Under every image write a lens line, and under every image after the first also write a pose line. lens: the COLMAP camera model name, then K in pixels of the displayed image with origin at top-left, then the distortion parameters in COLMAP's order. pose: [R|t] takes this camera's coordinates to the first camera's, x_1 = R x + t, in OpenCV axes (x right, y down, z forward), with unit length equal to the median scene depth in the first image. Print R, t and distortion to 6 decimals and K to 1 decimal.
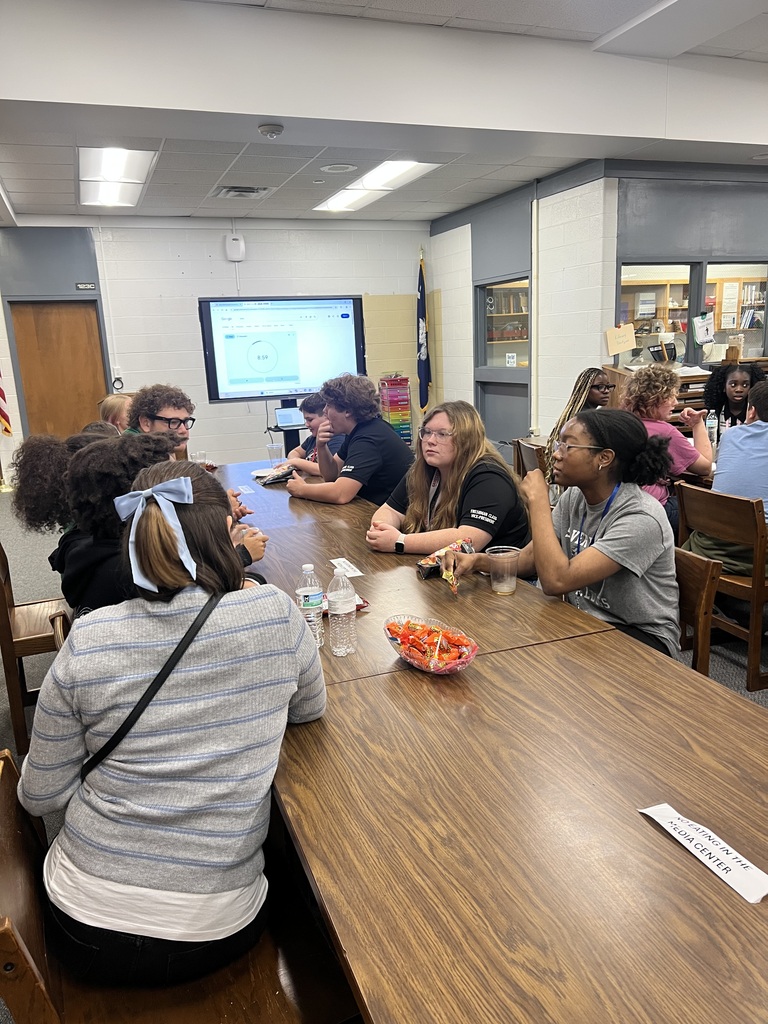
lens RADIAL K [[776.8, 0, 382.7], [0, 776.8, 516.6], [0, 0, 1]] dist [-0.007618, -0.008434]
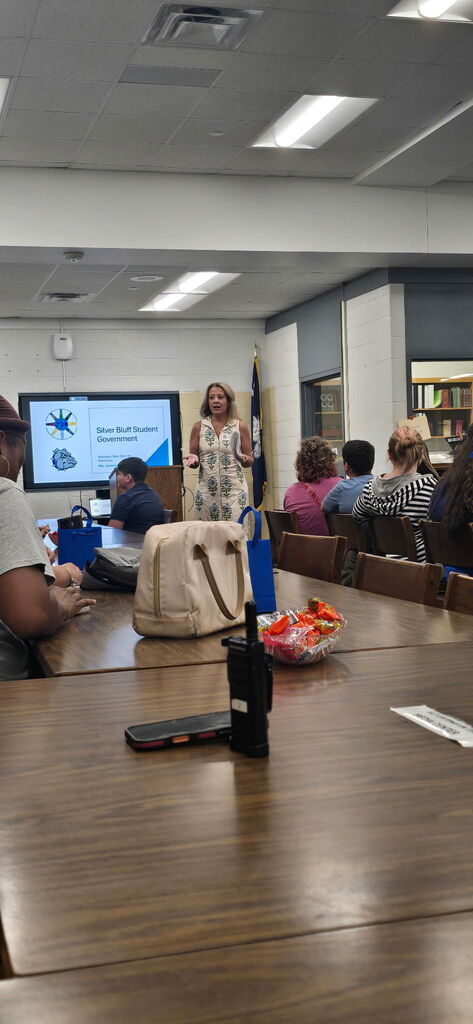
lens RADIAL K [[1151.1, 0, 238.7], [0, 1151.1, 513.5], [0, 0, 1]] dist [0.027650, 0.000000]
pose [[0.996708, 0.006136, -0.080849, 0.173703], [-0.020598, 0.983583, -0.179280, 0.142712], [0.078421, 0.180355, 0.980470, -0.449004]]
